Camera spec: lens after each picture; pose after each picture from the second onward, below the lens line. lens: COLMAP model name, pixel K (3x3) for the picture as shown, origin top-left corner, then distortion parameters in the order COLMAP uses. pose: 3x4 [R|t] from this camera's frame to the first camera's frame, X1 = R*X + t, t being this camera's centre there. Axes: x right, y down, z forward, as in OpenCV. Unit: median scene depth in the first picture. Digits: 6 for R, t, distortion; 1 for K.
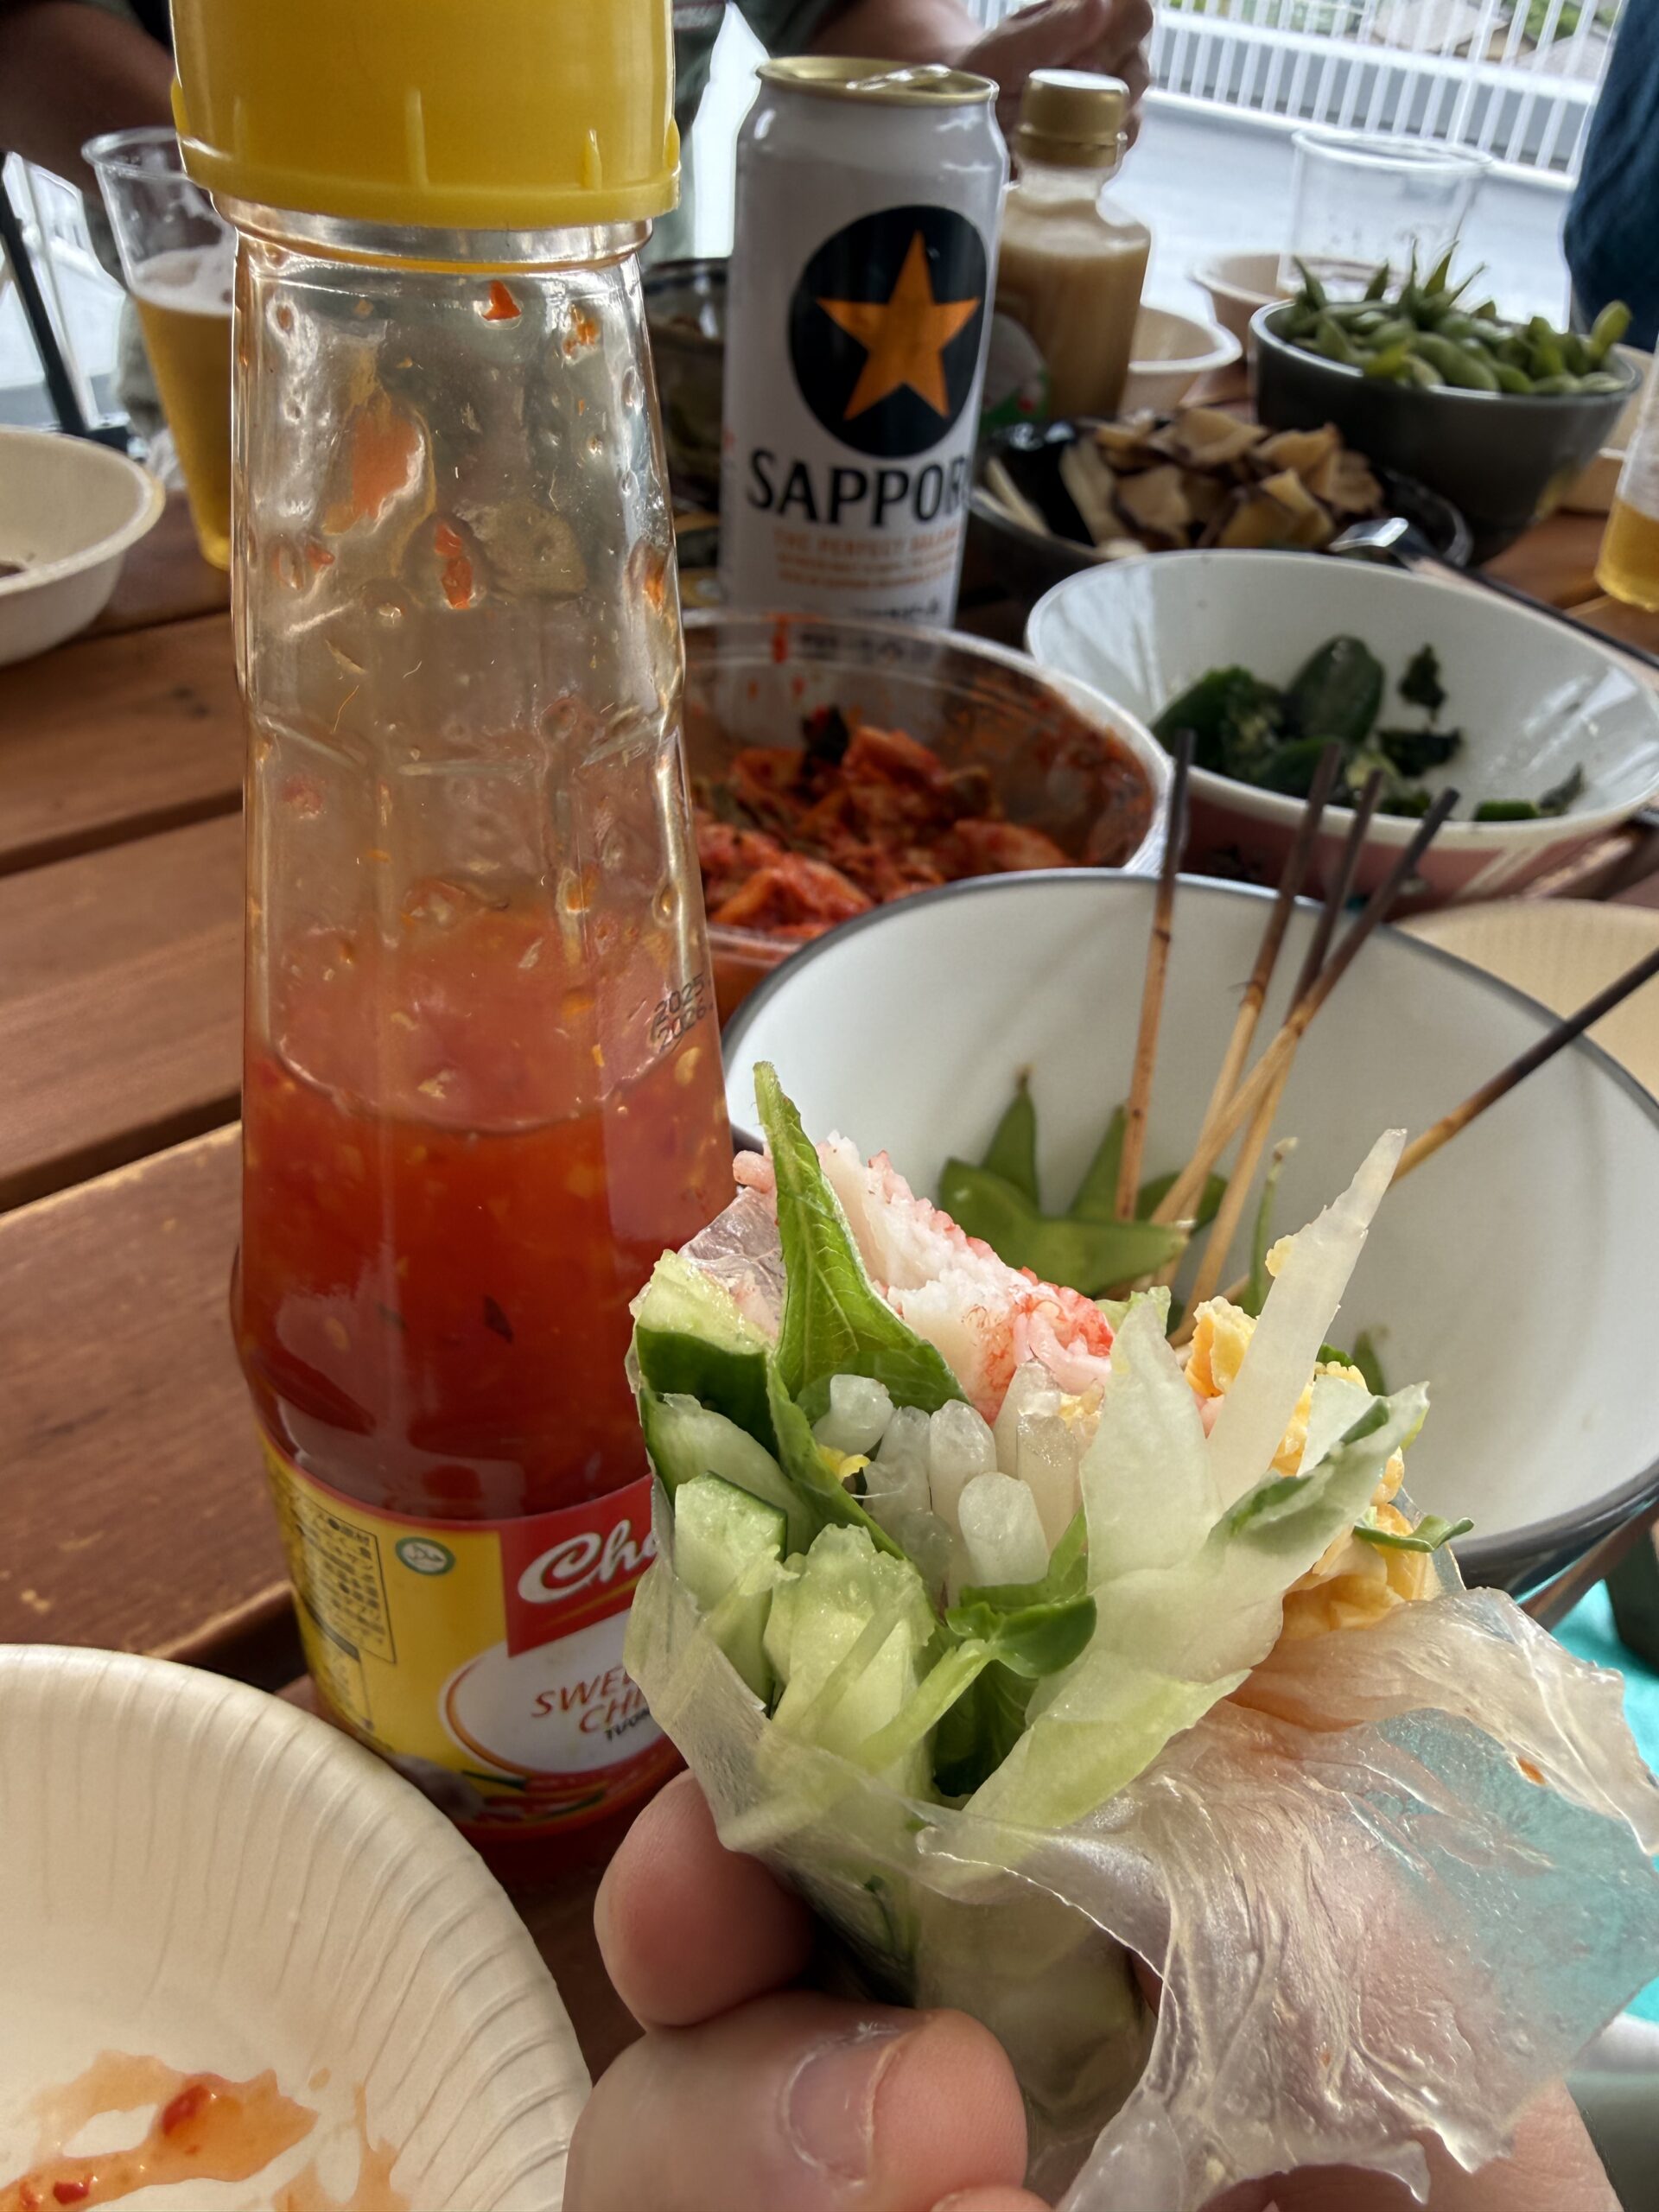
lens RADIAL K [[1560.9, 0, 829.5], [0, 1560.9, 1106.0], [0, 0, 1]] dist [0.000457, 0.000045]
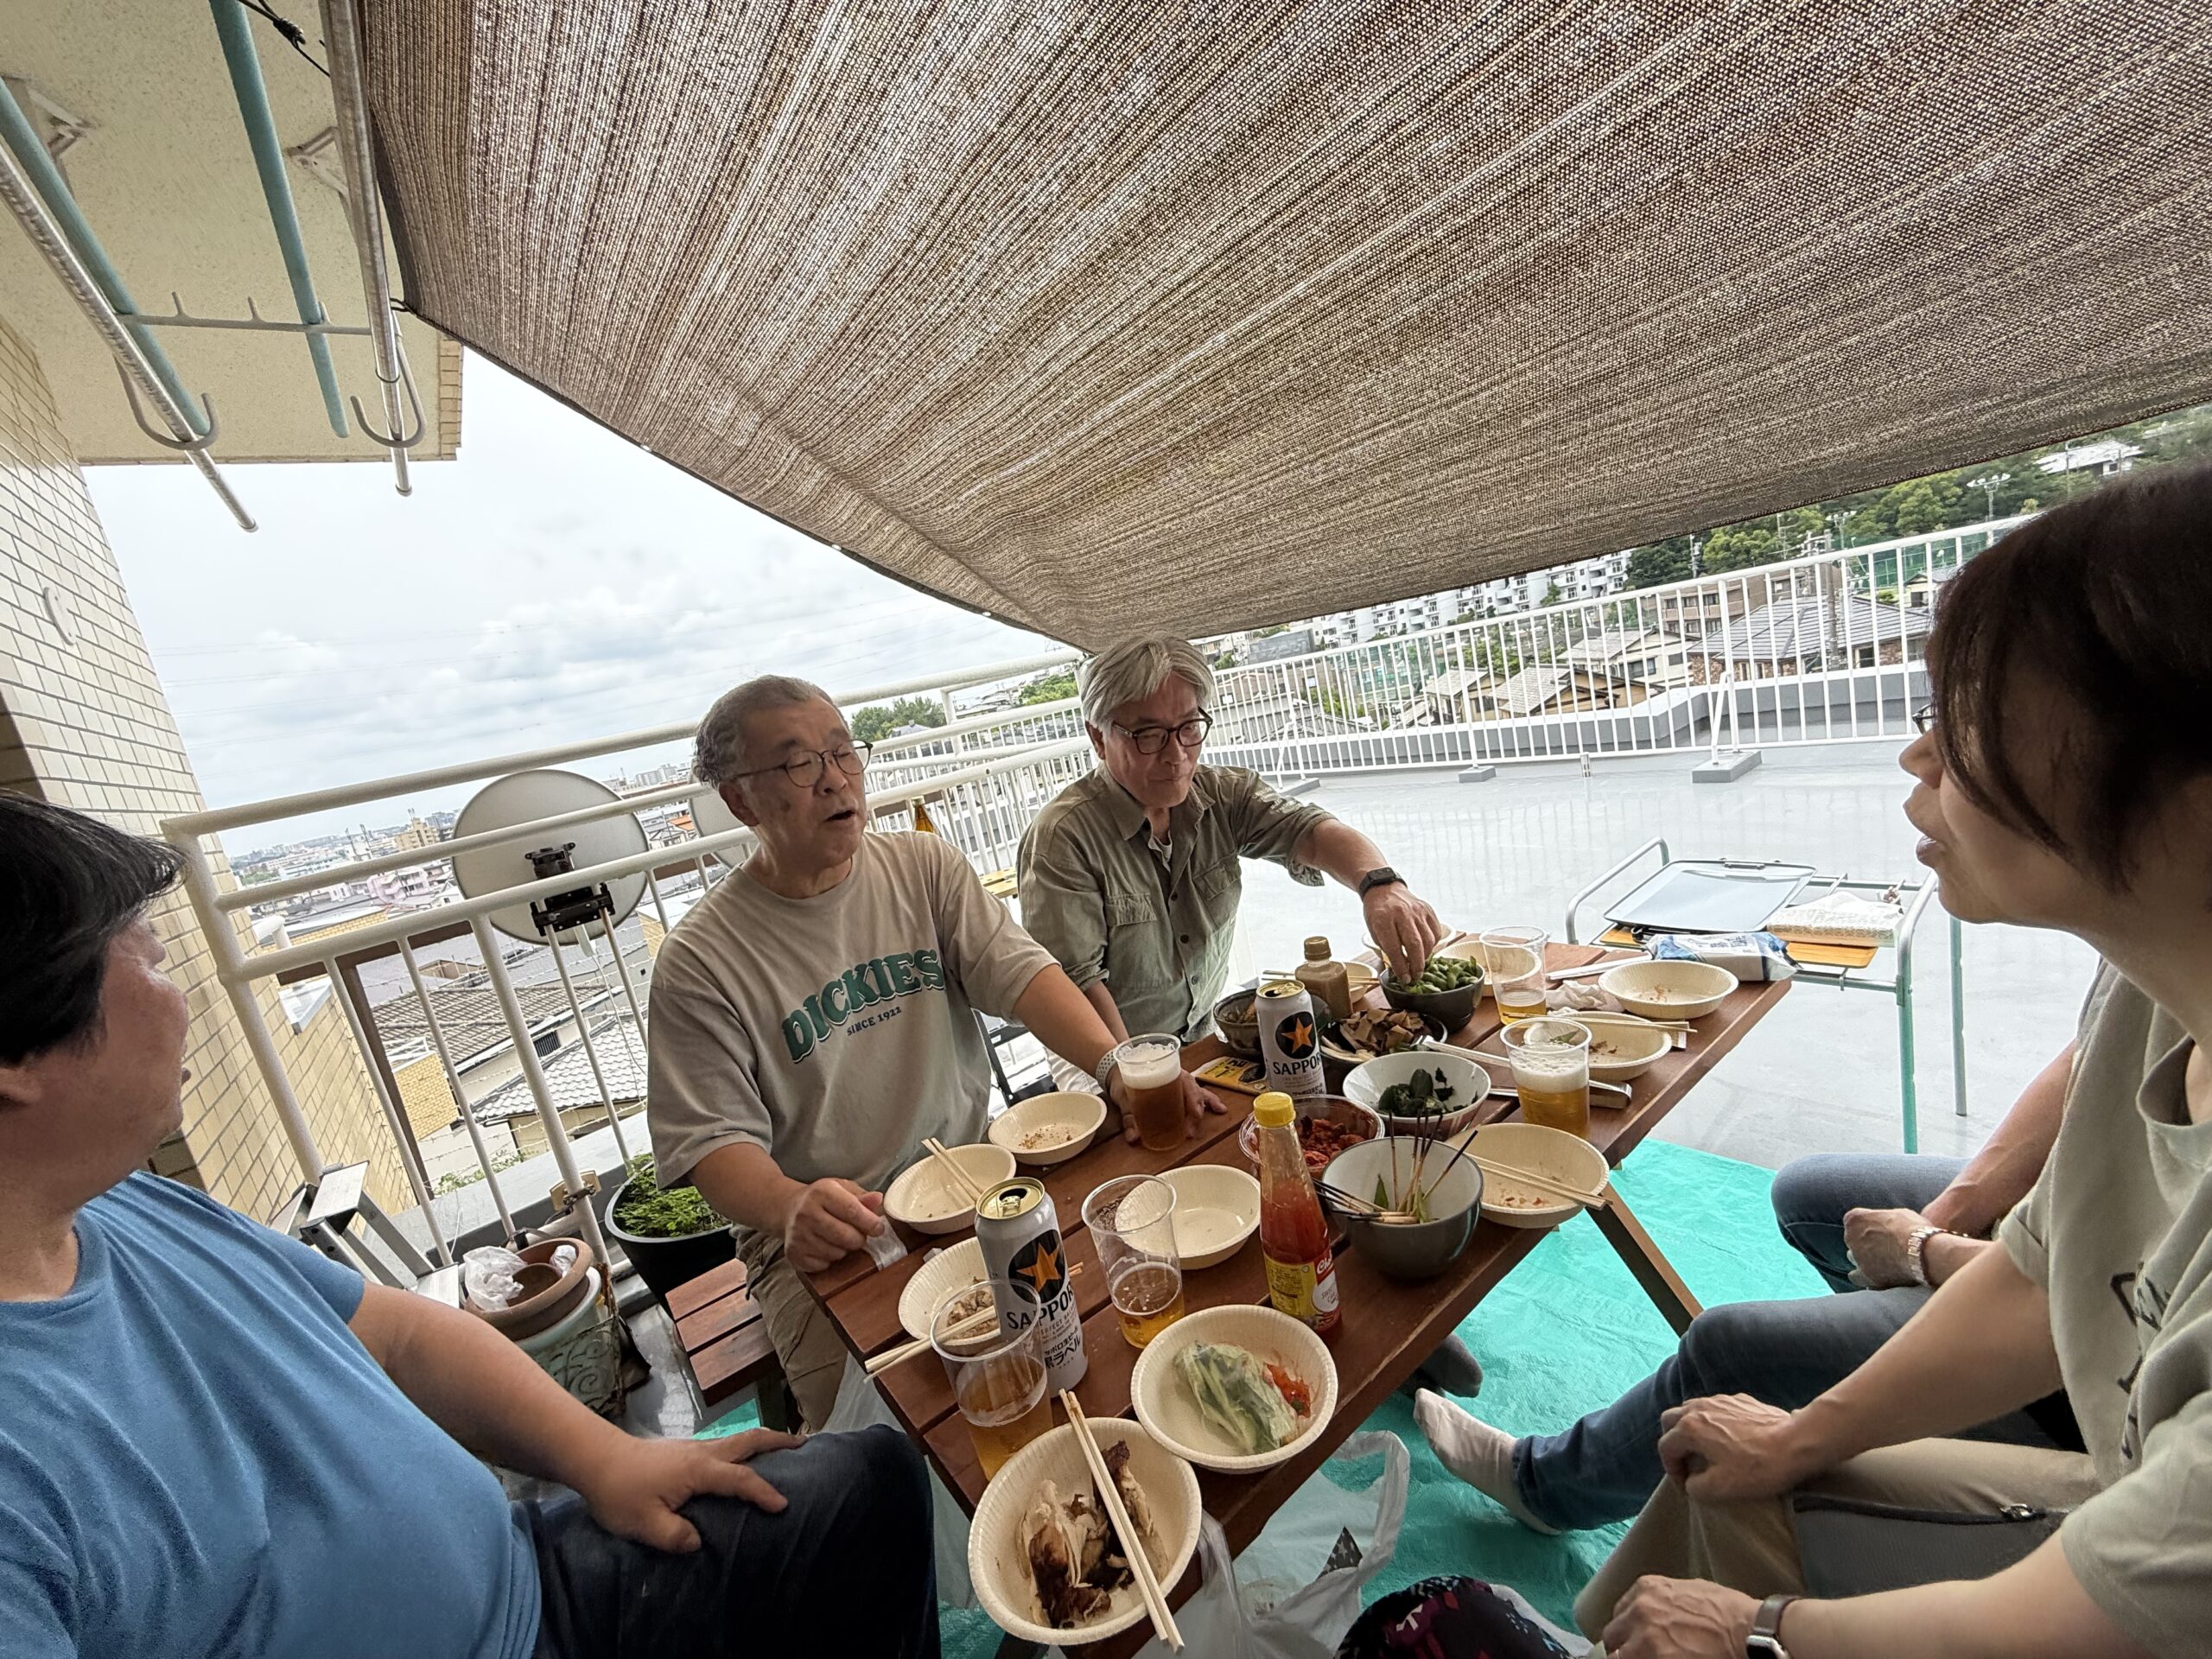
lens RADIAL K [[879.5, 0, 1106.0], [0, 879.5, 829.5], [0, 0, 1]] dist [-0.003275, -0.000024]
pose [[0.961484, -0.249661, -0.114972, -0.056307], [0.165112, 0.859024, -0.484578, 0.172899], [0.219744, 0.446930, 0.867160, -1.703986]]
